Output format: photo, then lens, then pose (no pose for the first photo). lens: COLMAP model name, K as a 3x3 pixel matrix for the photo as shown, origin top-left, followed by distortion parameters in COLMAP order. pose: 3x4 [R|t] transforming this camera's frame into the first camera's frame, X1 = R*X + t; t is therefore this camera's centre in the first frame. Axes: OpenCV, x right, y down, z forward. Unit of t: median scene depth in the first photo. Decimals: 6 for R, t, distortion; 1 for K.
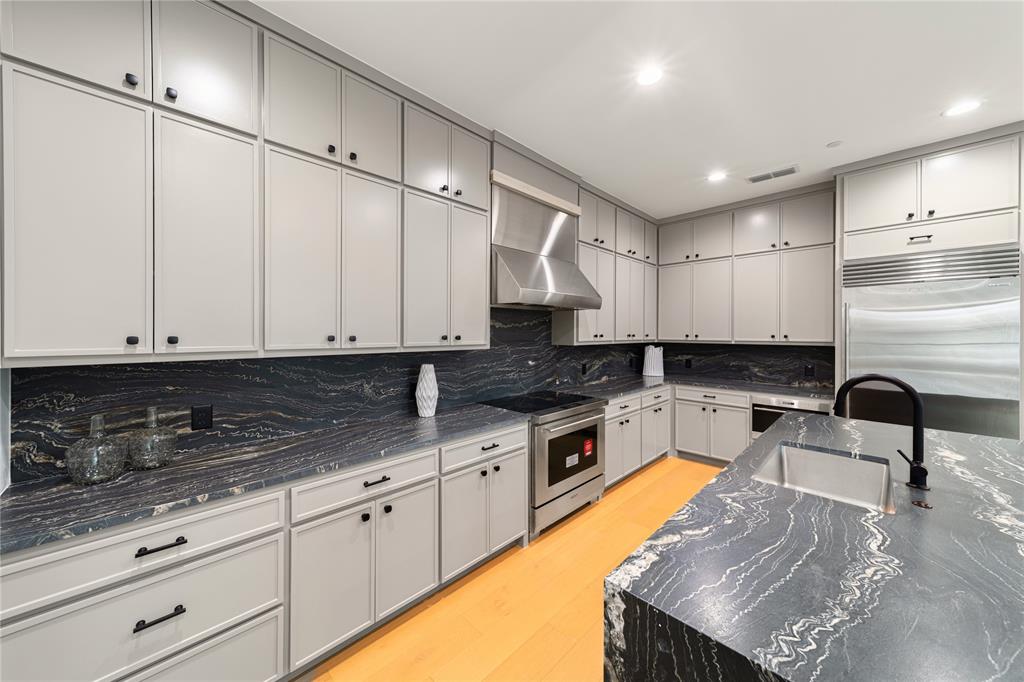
lens RADIAL K [[355.5, 0, 509.5], [0, 355.5, 333.7], [0, 0, 1]] dist [0.008038, 0.000039]
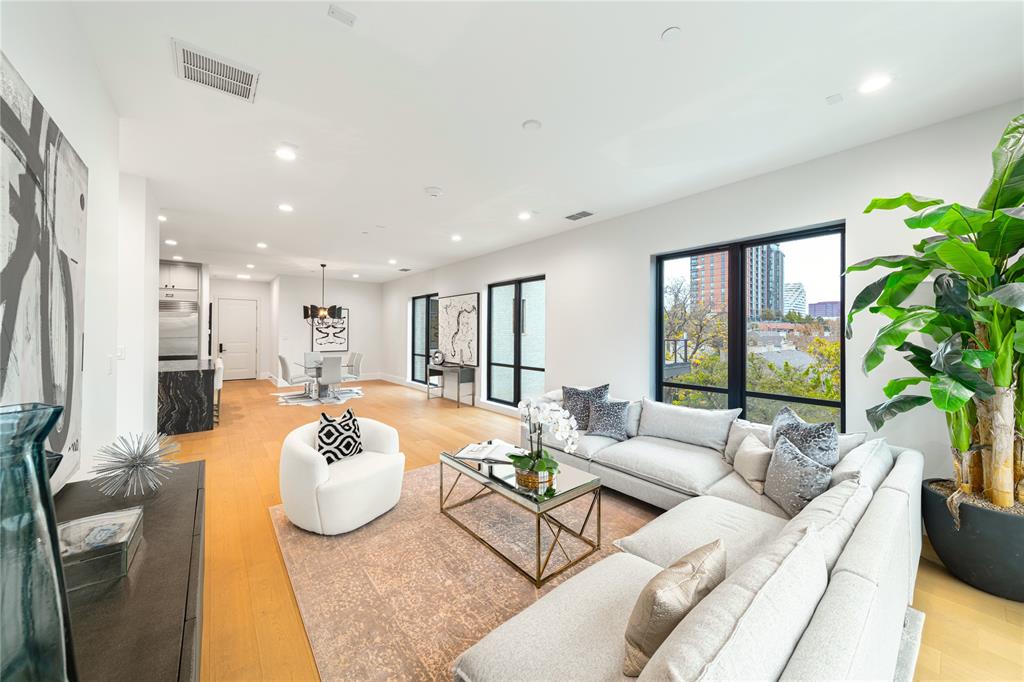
lens RADIAL K [[372.9, 0, 519.1], [0, 372.9, 329.8], [0, 0, 1]] dist [0.000813, 0.000163]
pose [[0.096274, 0.003243, 0.995350, -1.314827], [-0.000510, 0.999995, -0.003208, -0.000153], [-0.995355, -0.000199, 0.096275, -1.782041]]
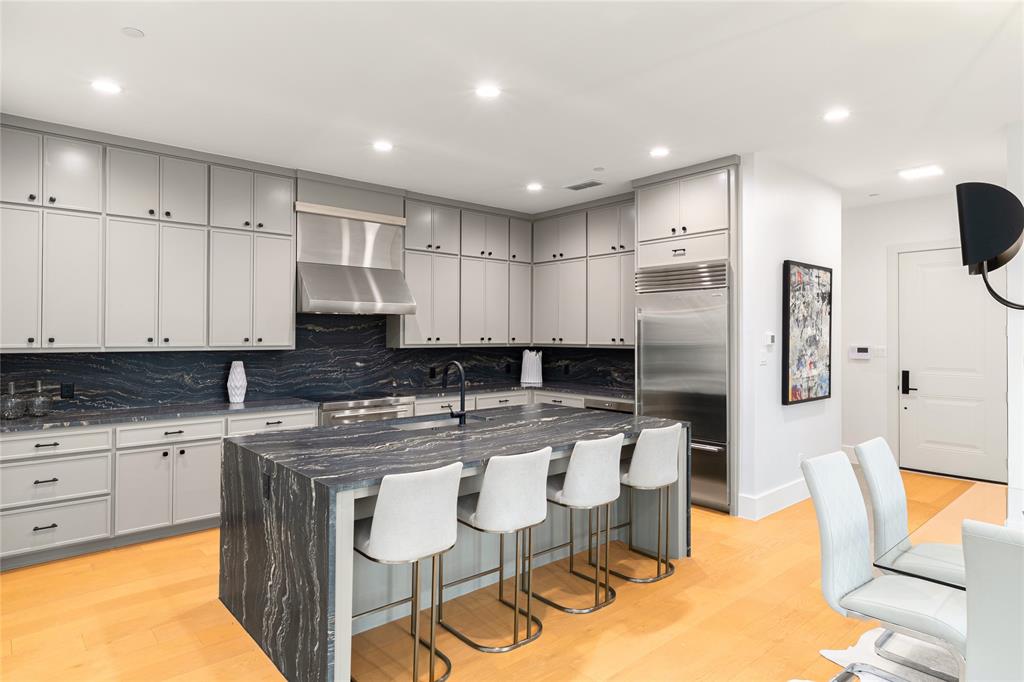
lens RADIAL K [[574.5, 0, 496.2], [0, 574.5, 330.8], [0, 0, 1]] dist [0.008302, 0.001134]
pose [[0.996858, -0.000300, -0.079203, 0.694135], [-0.000627, 0.999932, -0.011673, 0.001909], [0.079201, 0.011686, 0.996790, -0.786775]]
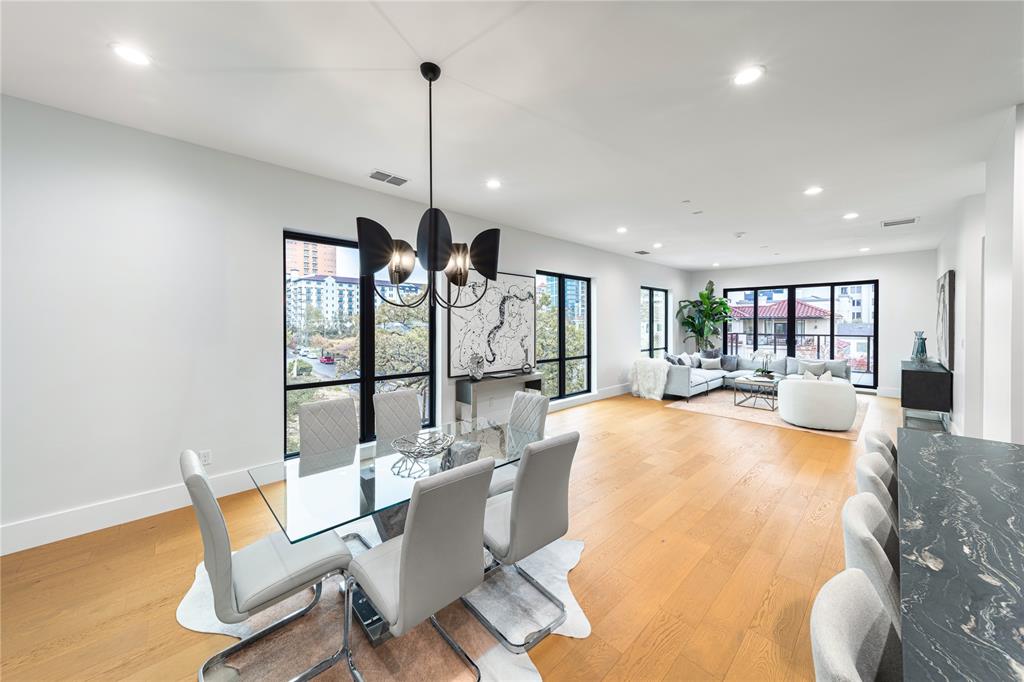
lens RADIAL K [[366.5, 0, 512.7], [0, 366.5, 329.0], [0, 0, 1]] dist [0.006037, 0.000069]
pose [[-0.999940, -0.002263, 0.010677, 1.158230], [-0.002093, 0.999871, 0.015951, -0.005031], [-0.010712, 0.015927, -0.999816, 0.663009]]
